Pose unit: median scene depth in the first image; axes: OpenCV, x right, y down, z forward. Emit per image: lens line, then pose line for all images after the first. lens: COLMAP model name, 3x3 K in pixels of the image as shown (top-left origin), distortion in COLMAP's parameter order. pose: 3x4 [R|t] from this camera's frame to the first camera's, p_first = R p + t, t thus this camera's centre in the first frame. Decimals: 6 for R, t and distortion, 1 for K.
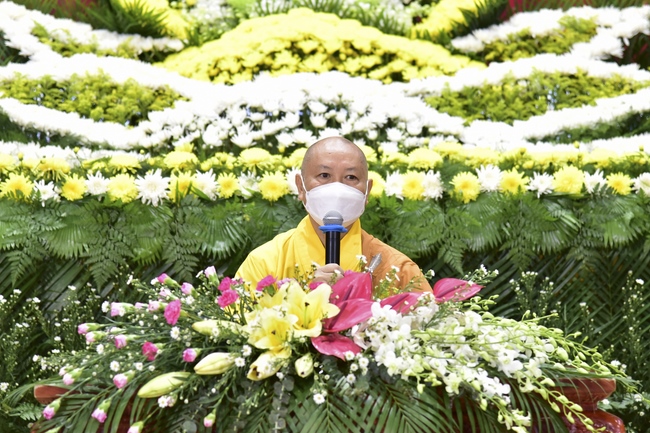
lens RADIAL K [[2601.0, 0, 325.0], [0, 2601.0, 216.5], [0, 0, 1]] dist [0.667174, 2.517260]
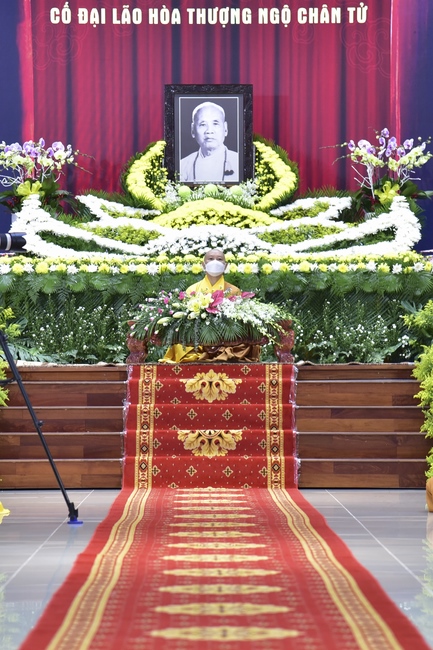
lens RADIAL K [[3145.1, 0, 216.5], [0, 3145.1, 325.0], [0, 0, 1]] dist [1.858559, -5.297000]
pose [[0.999827, 0.001682, -0.018544, 0.058986], [-0.001792, 0.999981, -0.005907, 0.063480], [0.018534, 0.005939, 0.999811, -2.173063]]
